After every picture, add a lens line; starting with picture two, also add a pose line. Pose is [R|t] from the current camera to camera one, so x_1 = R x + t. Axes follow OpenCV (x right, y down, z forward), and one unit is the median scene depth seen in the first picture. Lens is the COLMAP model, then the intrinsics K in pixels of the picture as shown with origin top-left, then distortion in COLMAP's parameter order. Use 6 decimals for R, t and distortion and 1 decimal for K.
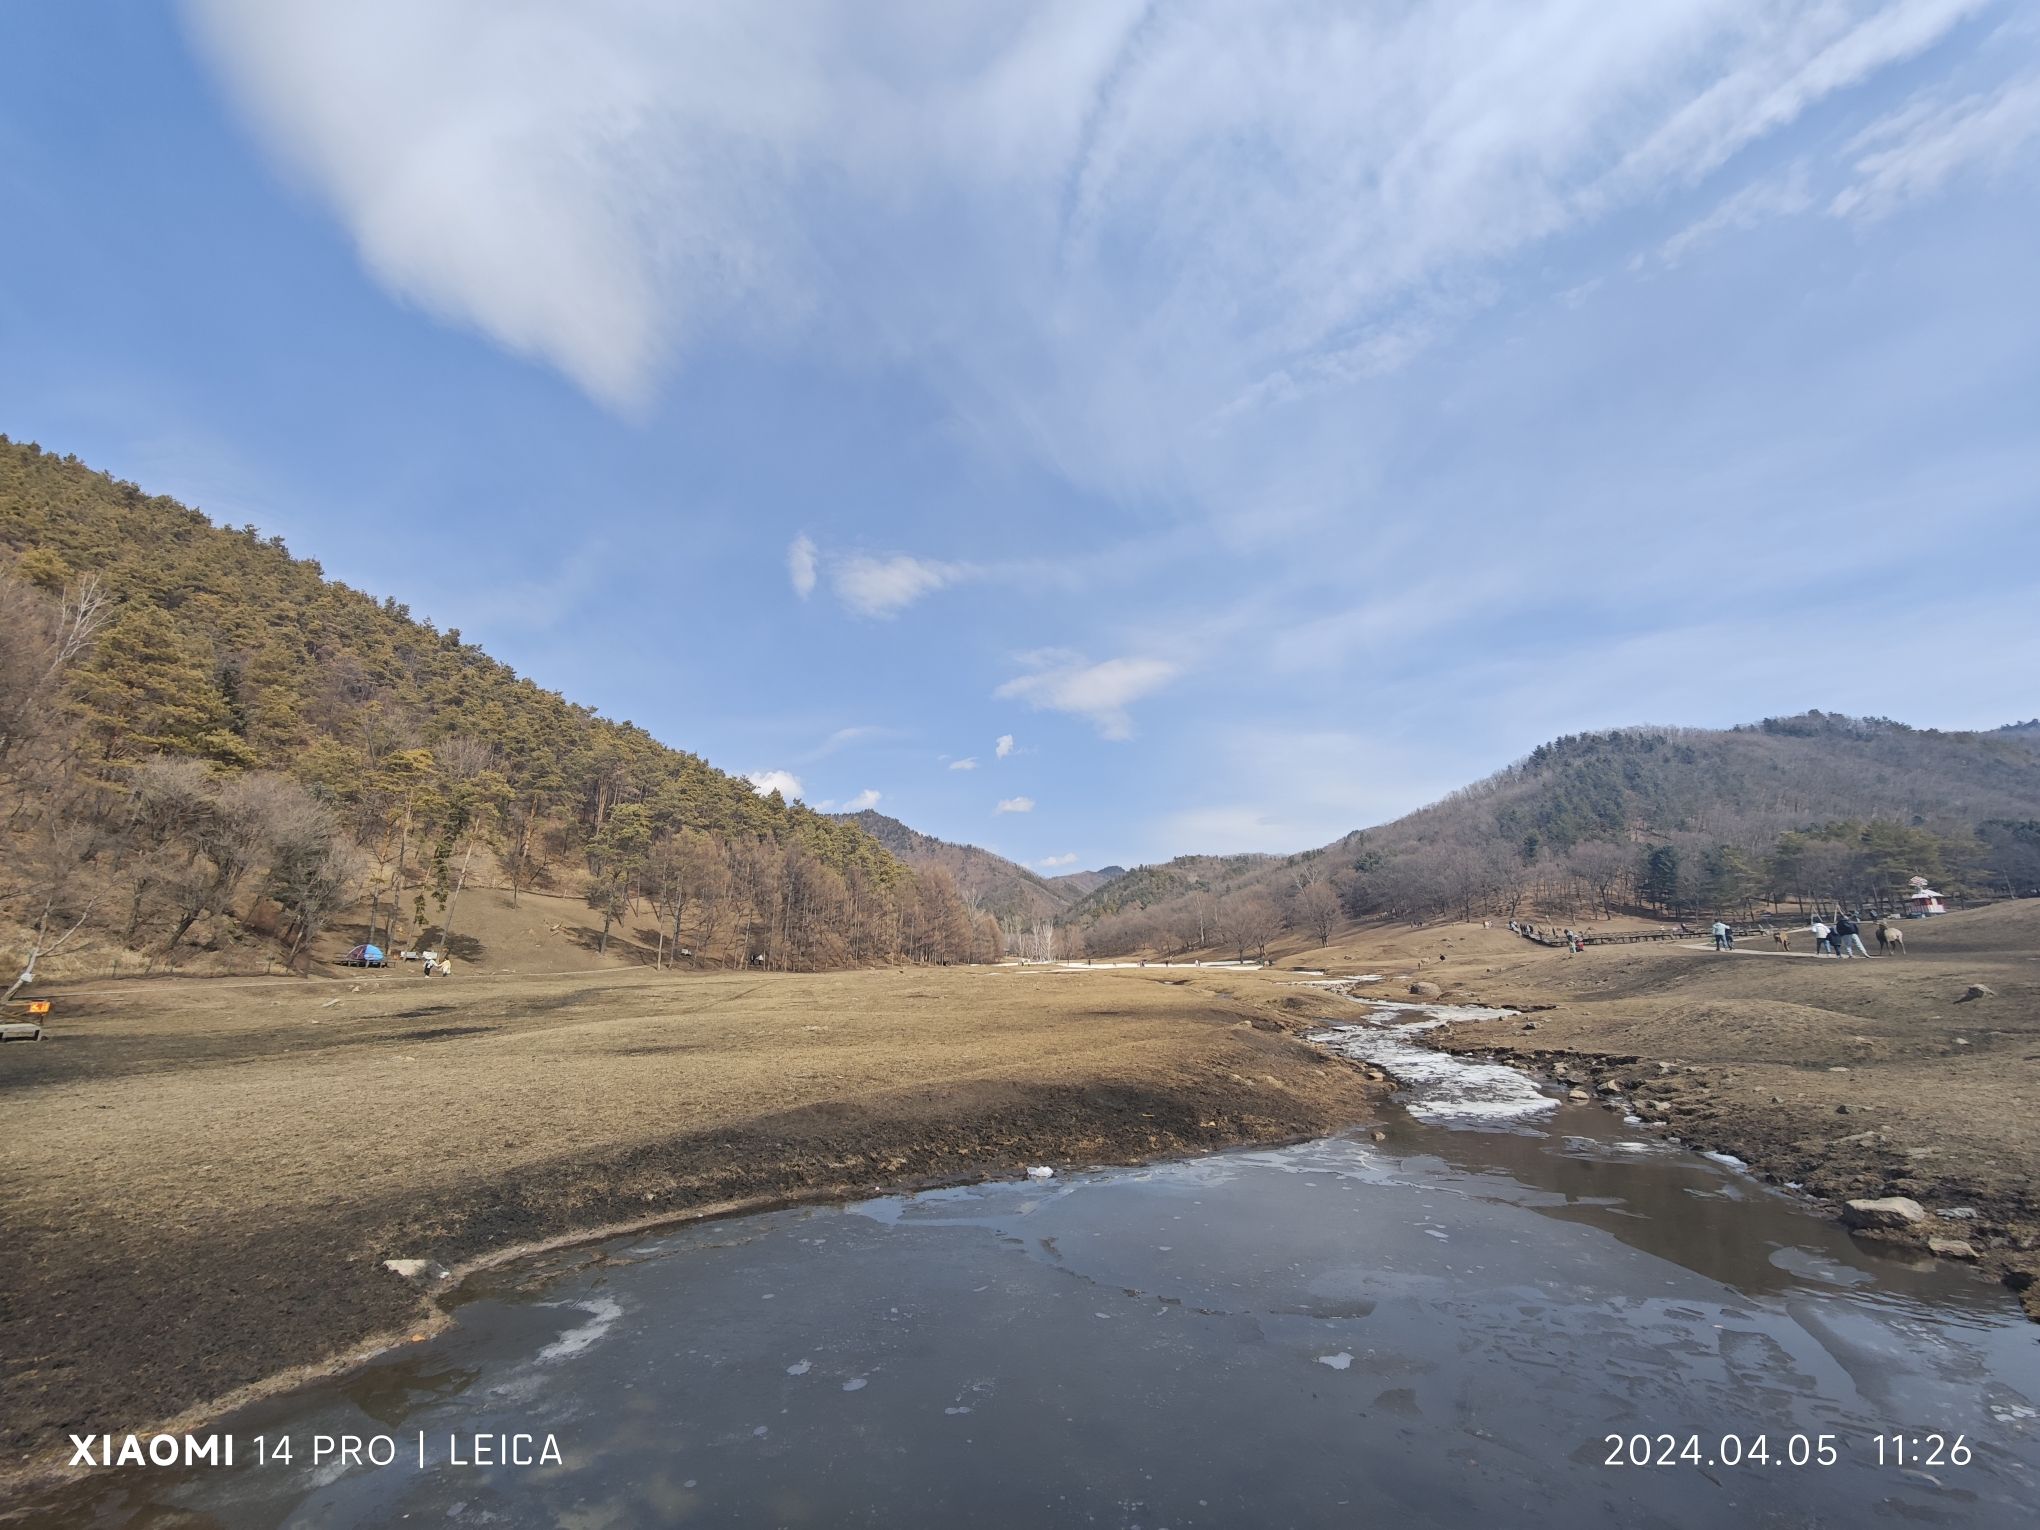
lens RADIAL K [[824.4, 0, 1022.3], [0, 824.4, 783.9], [0, 0, 1]] dist [0.001412, 0.000028]
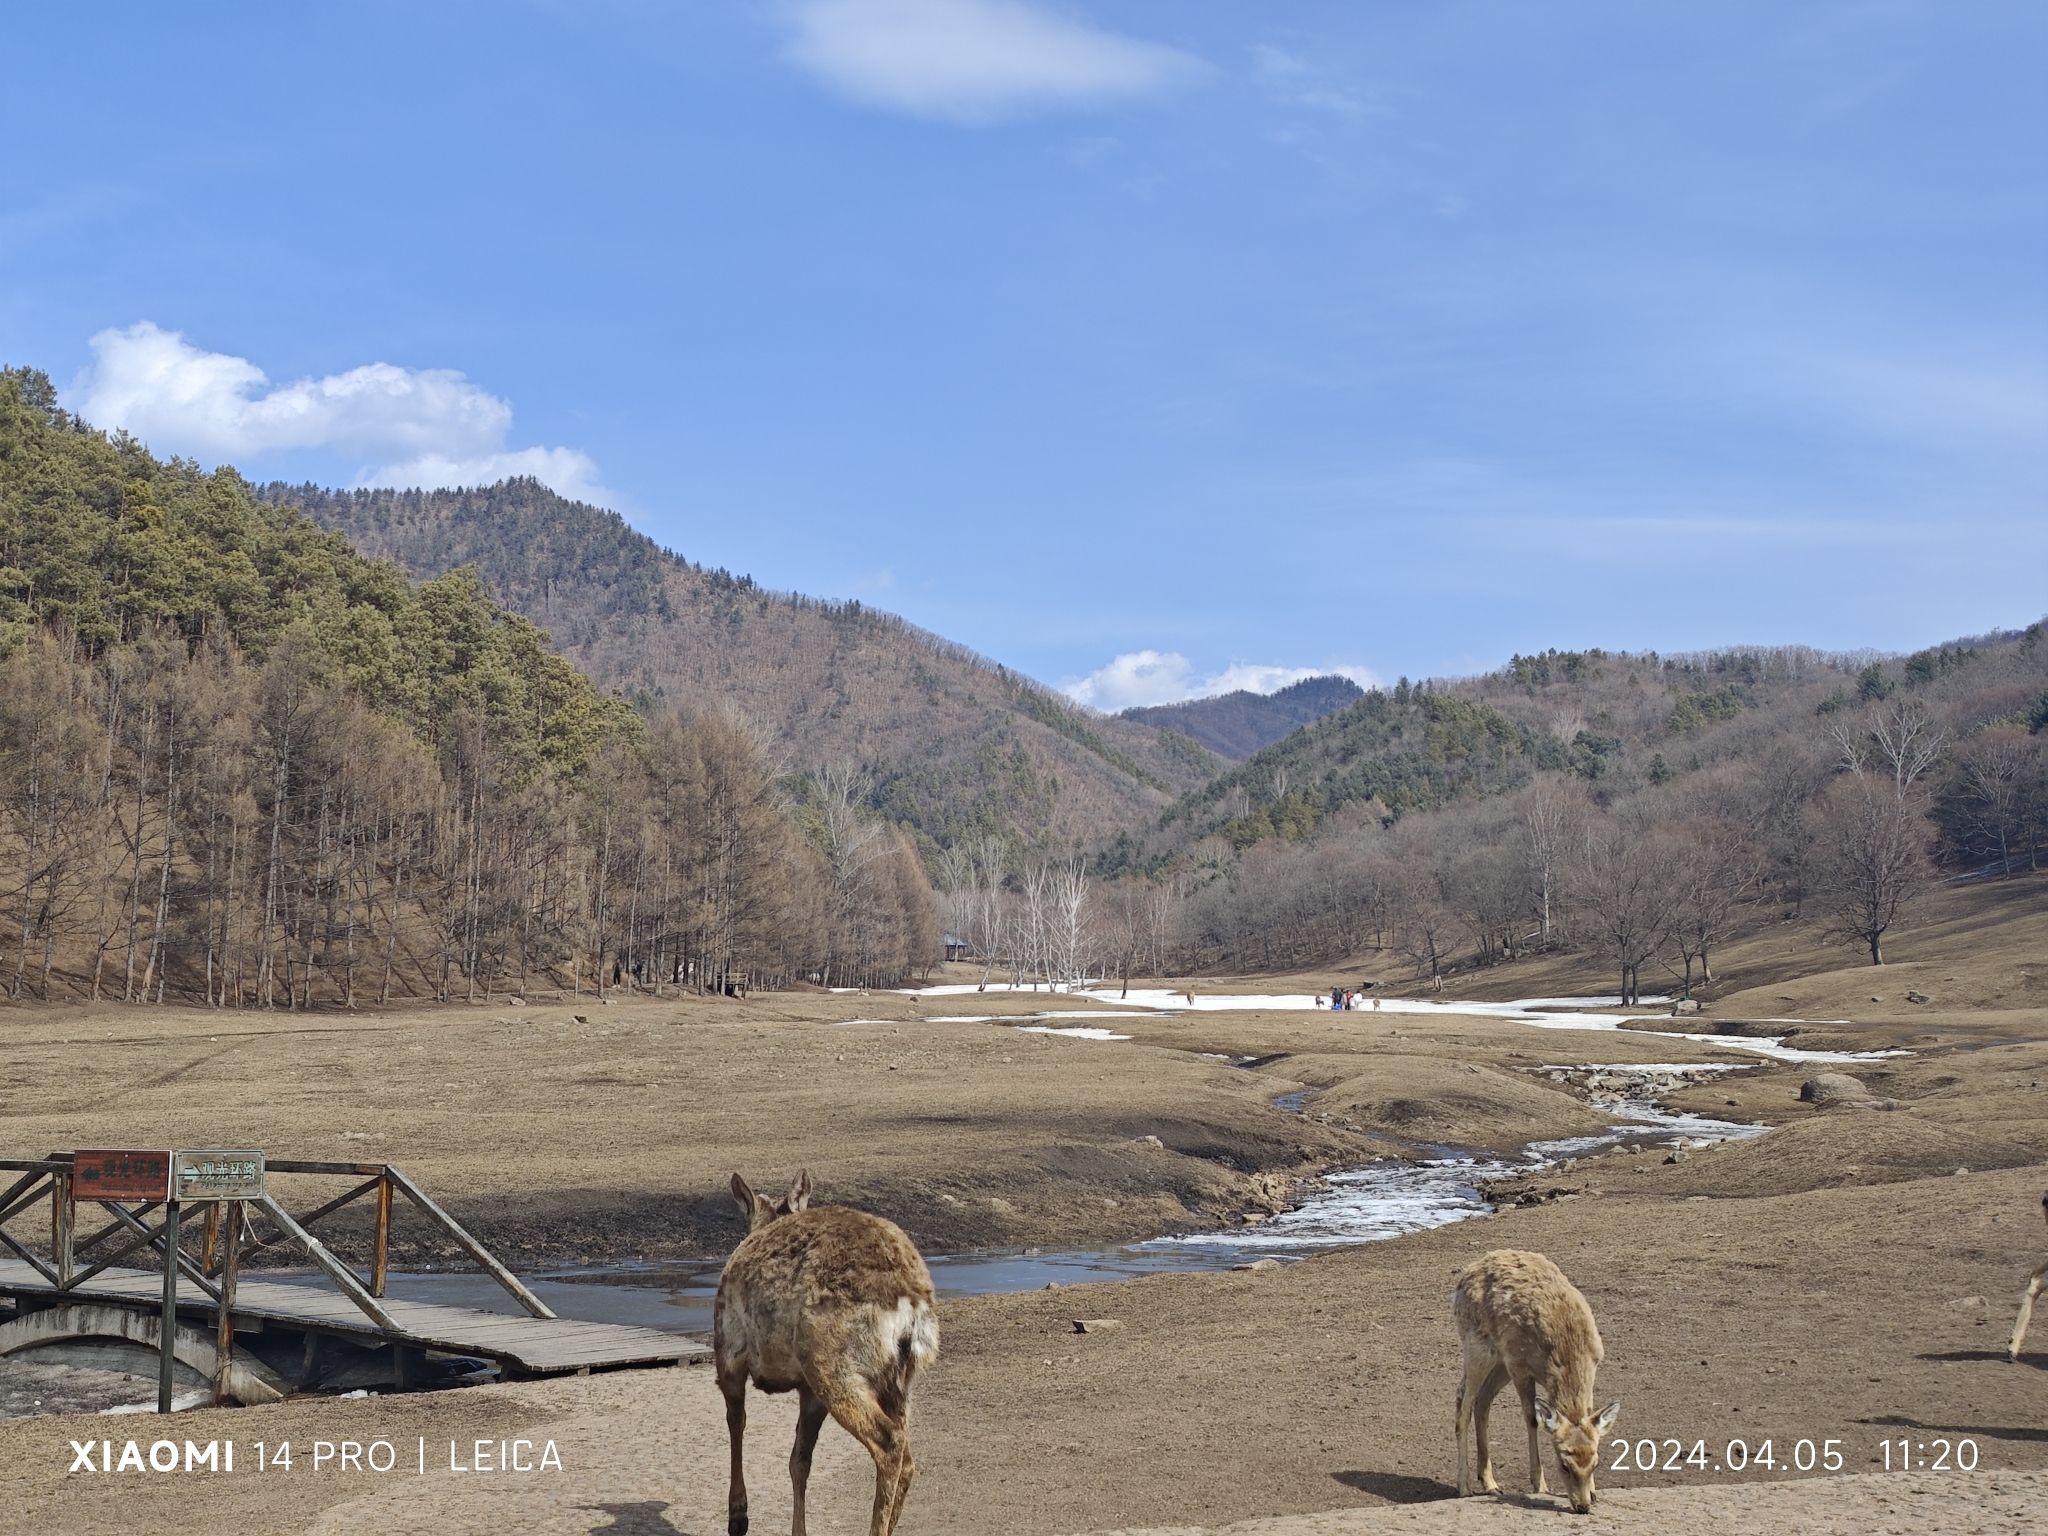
lens RADIAL K [[2736.4, 0, 1023.3], [0, 2736.4, 770.9], [0, 0, 1]] dist [0.191987, 0.000000]
pose [[0.999807, 0.019093, -0.004580, 0.034439], [-0.018283, 0.990352, 0.137364, -0.036755], [0.007159, -0.137253, 0.990510, -0.141127]]
